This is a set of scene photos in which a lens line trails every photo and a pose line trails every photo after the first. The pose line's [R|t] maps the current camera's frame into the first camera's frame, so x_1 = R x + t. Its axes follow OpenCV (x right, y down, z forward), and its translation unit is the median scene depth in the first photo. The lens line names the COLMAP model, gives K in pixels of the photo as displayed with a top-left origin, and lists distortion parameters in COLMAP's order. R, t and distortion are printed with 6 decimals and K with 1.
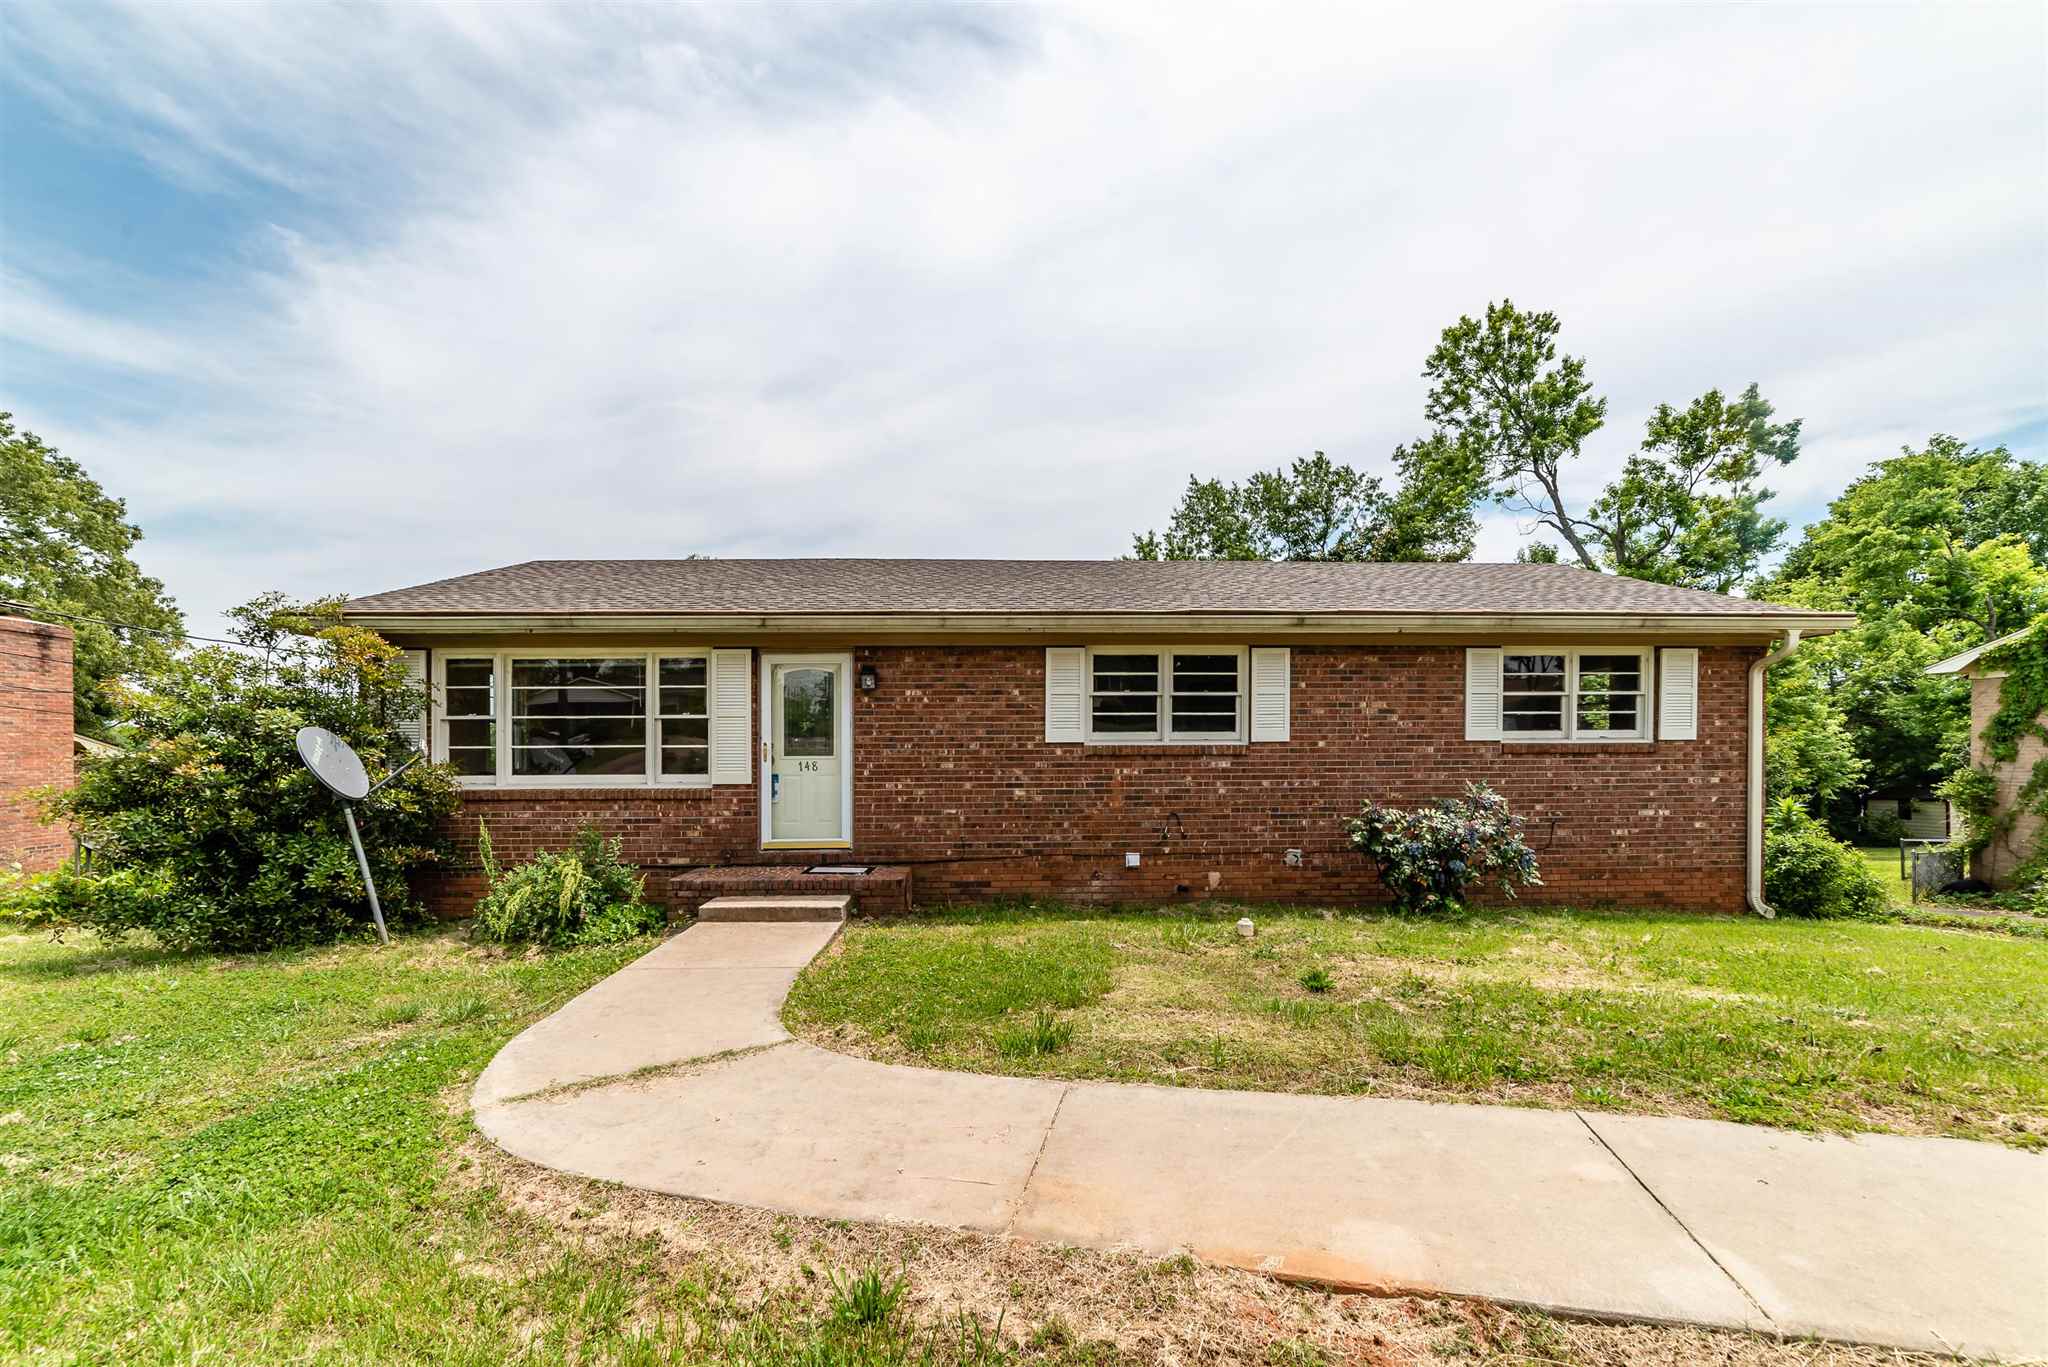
lens RADIAL K [[853.9, 0, 1029.5], [0, 853.9, 790.0], [0, 0, 1]] dist [-0.003758, 0.000074]
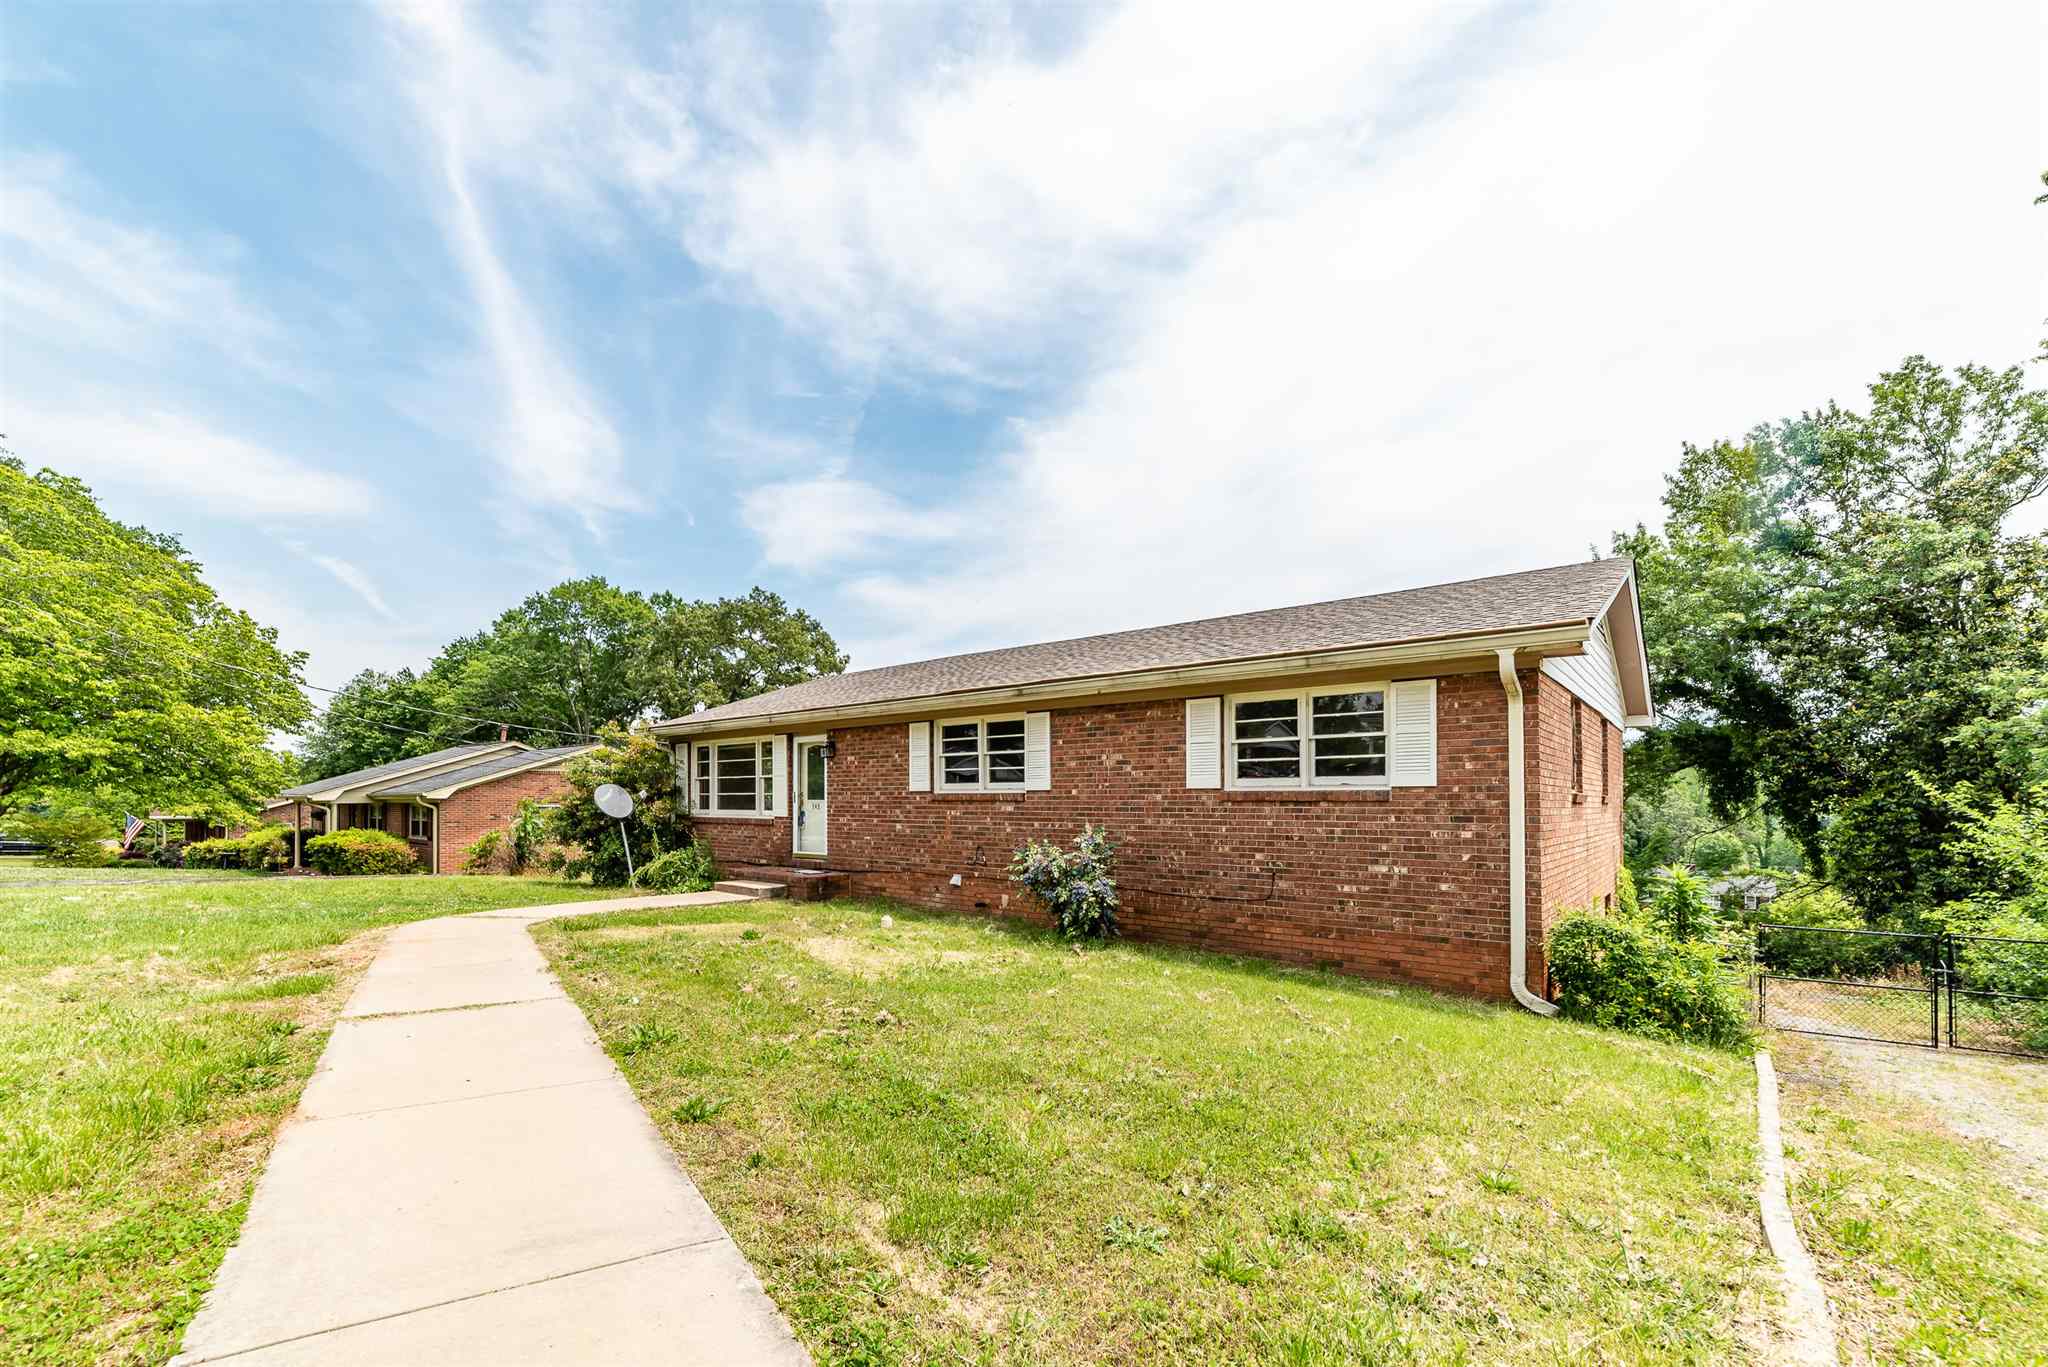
lens RADIAL K [[827.6, 0, 1025.7], [0, 827.6, 814.8], [0, 0, 1]] dist [-0.007875, -0.000198]
pose [[0.747494, 0.017367, -0.664042, 1.028986], [-0.029460, 0.999541, -0.007022, -0.012833], [0.663616, 0.024811, 0.747662, 0.113688]]
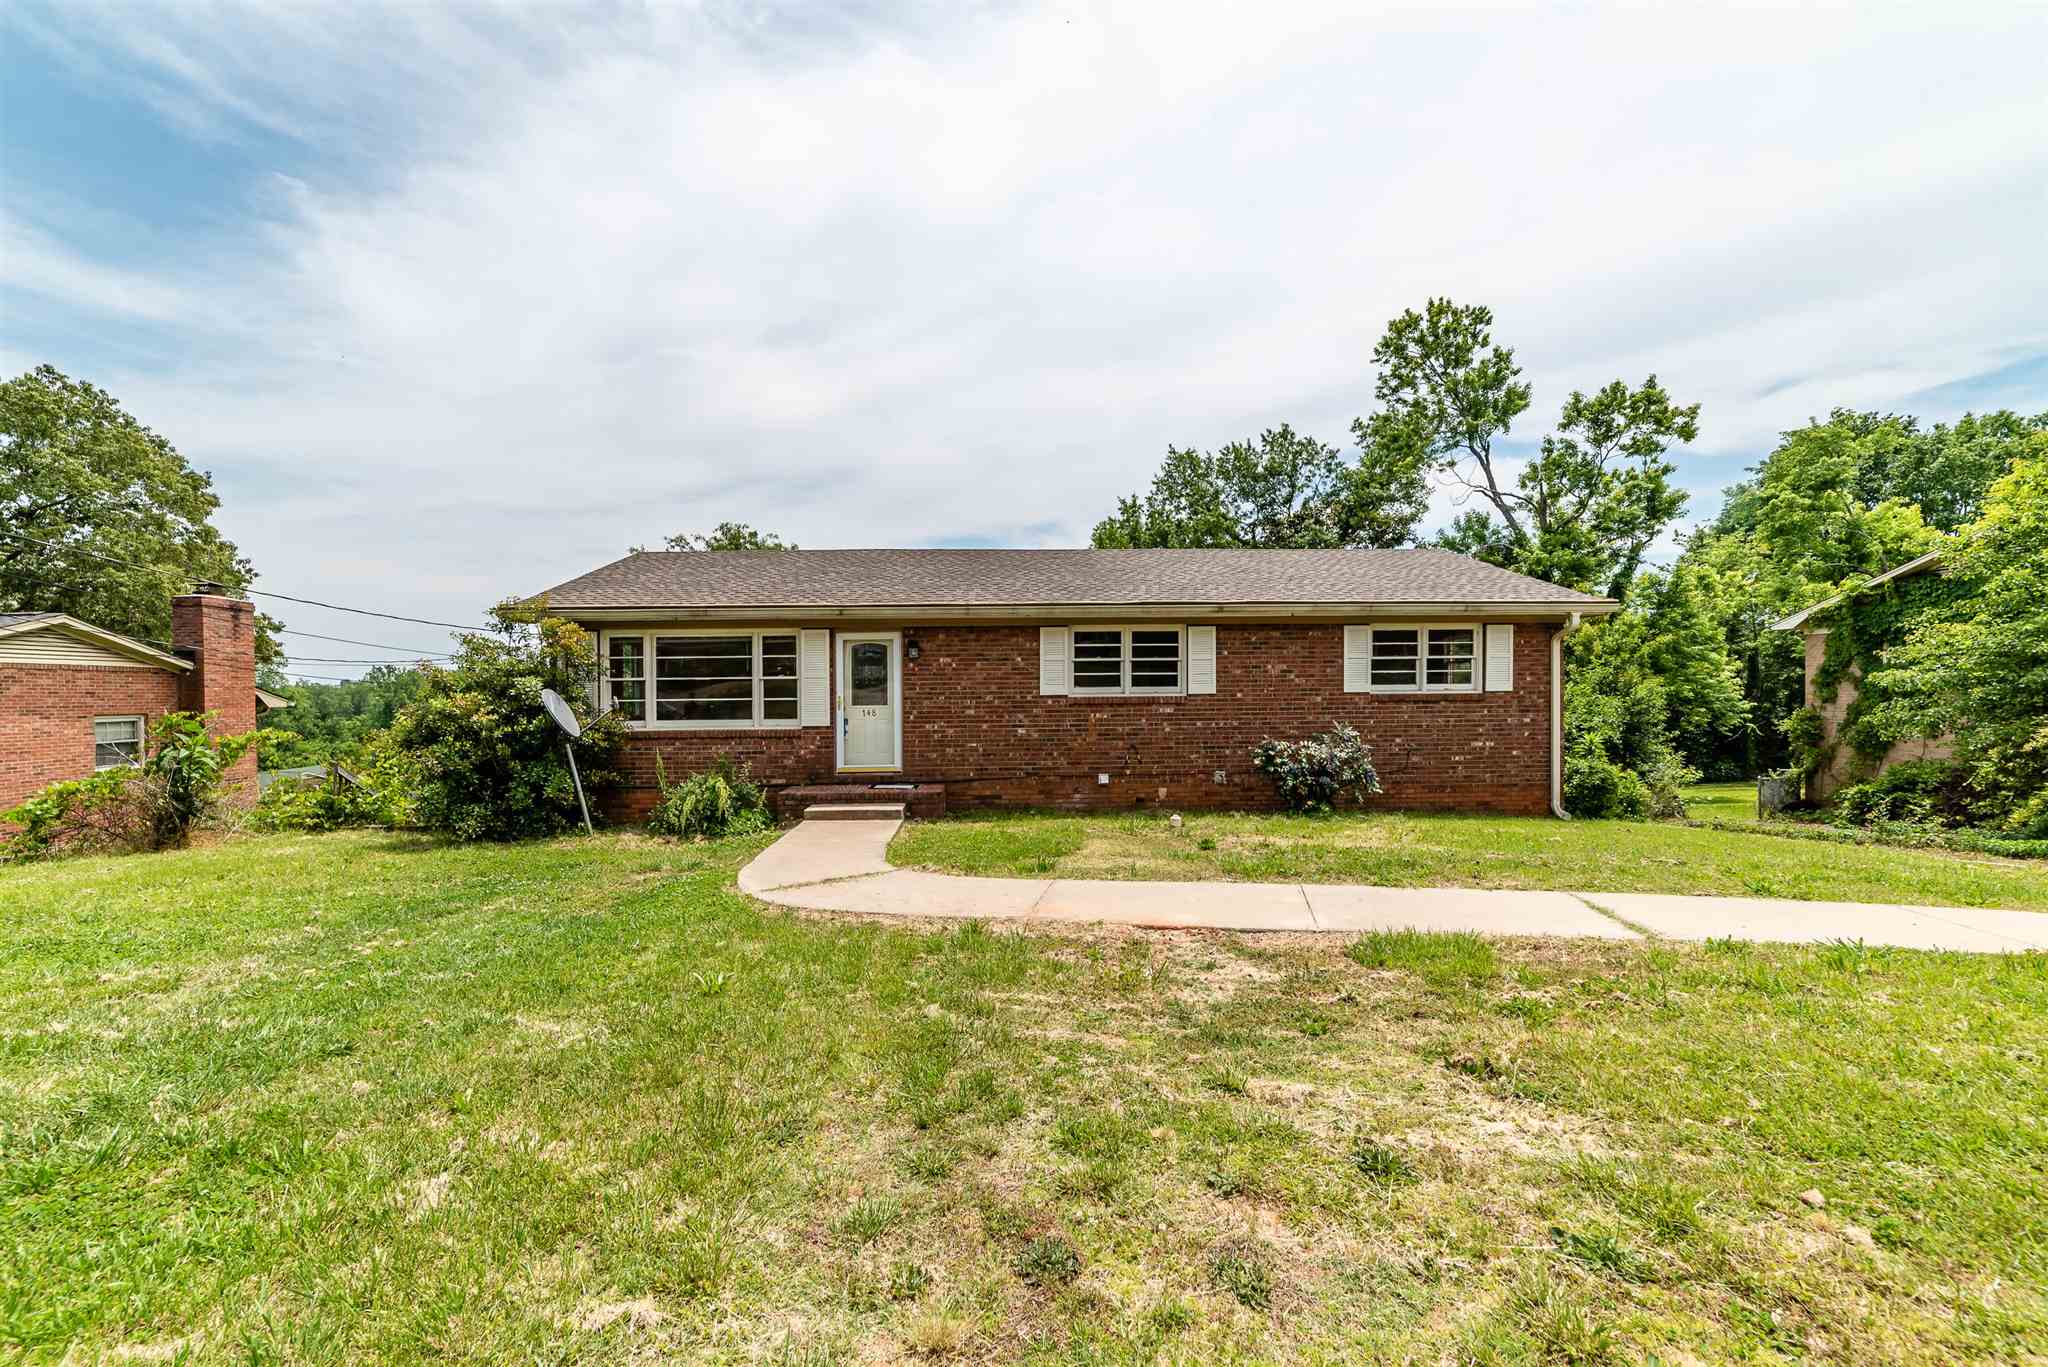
lens RADIAL K [[850.0, 0, 1020.4], [0, 850.0, 740.1], [0, 0, 1]] dist [-0.003273, -0.000017]
pose [[0.999985, -0.004389, -0.003135, -0.009245], [0.004425, 0.999926, 0.011296, 0.001673], [0.003085, -0.011310, 0.999931, -0.376832]]
